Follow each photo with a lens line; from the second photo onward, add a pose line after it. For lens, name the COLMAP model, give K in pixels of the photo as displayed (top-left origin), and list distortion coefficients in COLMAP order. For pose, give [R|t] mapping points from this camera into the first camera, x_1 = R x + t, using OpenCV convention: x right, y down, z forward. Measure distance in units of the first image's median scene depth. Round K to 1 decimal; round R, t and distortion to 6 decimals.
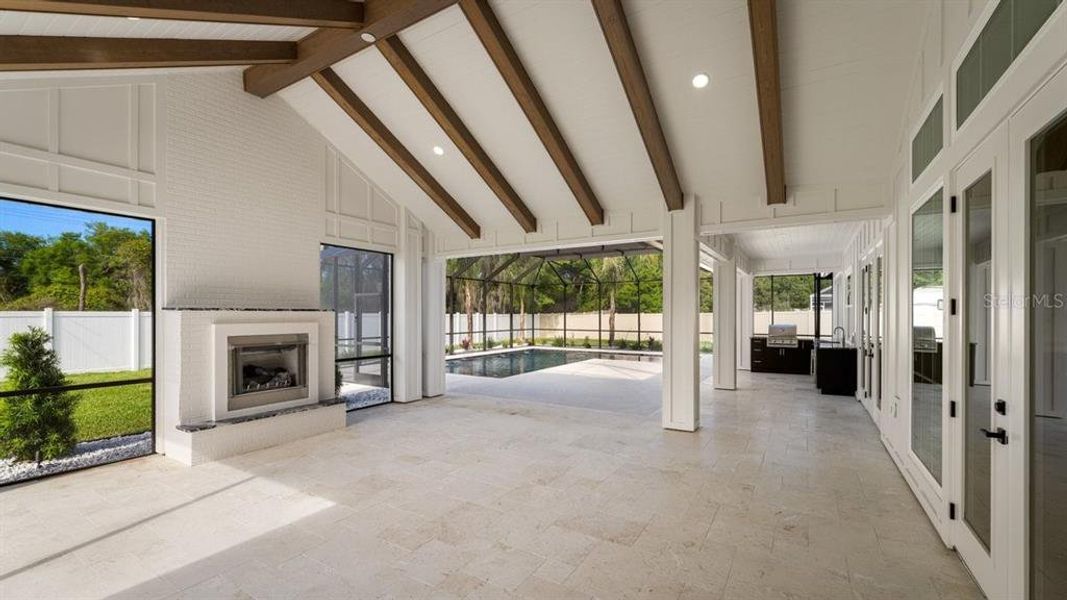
lens RADIAL K [[451.1, 0, 534.0], [0, 451.1, 311.2], [0, 0, 1]] dist [0.002991, -0.002768]
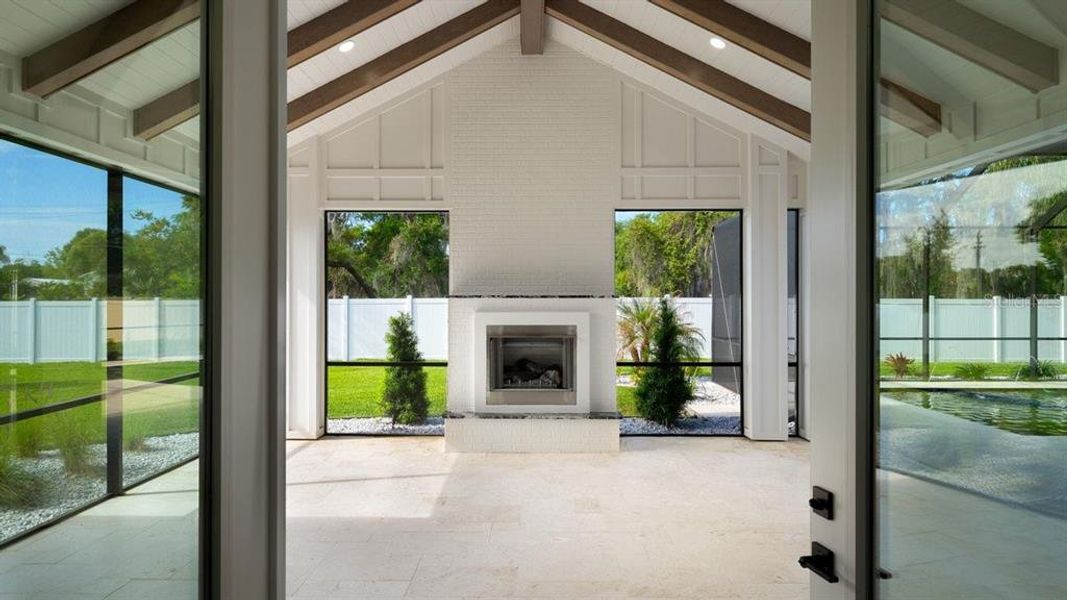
lens RADIAL K [[677.2, 0, 505.8], [0, 677.2, 290.6], [0, 0, 1]] dist [0.001278, -0.000608]
pose [[0.487672, -0.010344, -0.872966, 0.449408], [0.006627, 0.999945, -0.008147, -0.003814], [0.873002, -0.001812, 0.487713, 0.267974]]
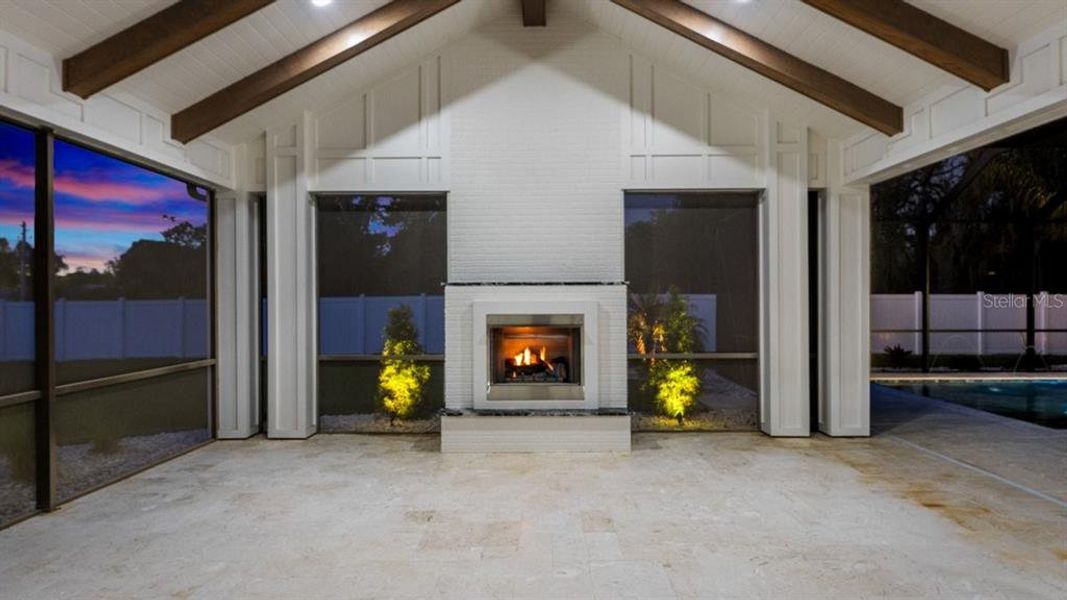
lens RADIAL K [[596.0, 0, 533.9], [0, 596.0, 302.3], [0, 0, 1]] dist [-0.001168, 0.001892]
pose [[0.507859, -0.001186, -0.861439, 0.280131], [0.010333, 0.999936, 0.004715, 0.020706], [0.861378, -0.011295, 0.507839, 0.383911]]
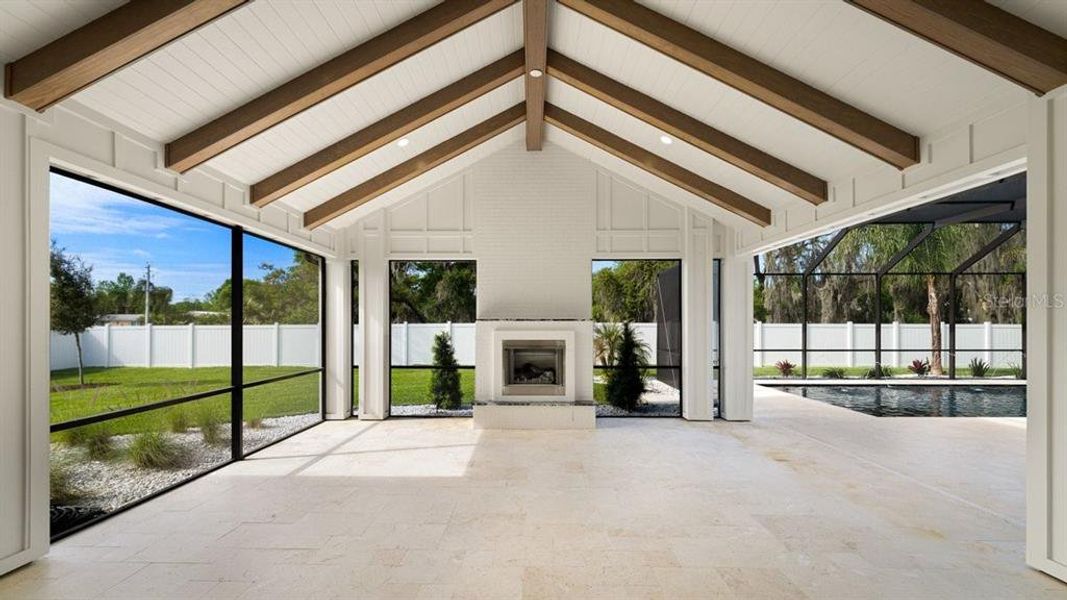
lens RADIAL K [[451.1, 0, 519.3], [0, 451.1, 327.2], [0, 0, 1]] dist [0.002991, -0.002768]
pose [[0.497305, 0.003907, -0.867567, 0.398787], [0.005455, 0.999956, 0.007630, 0.006018], [0.867559, -0.008527, 0.497262, 0.291826]]
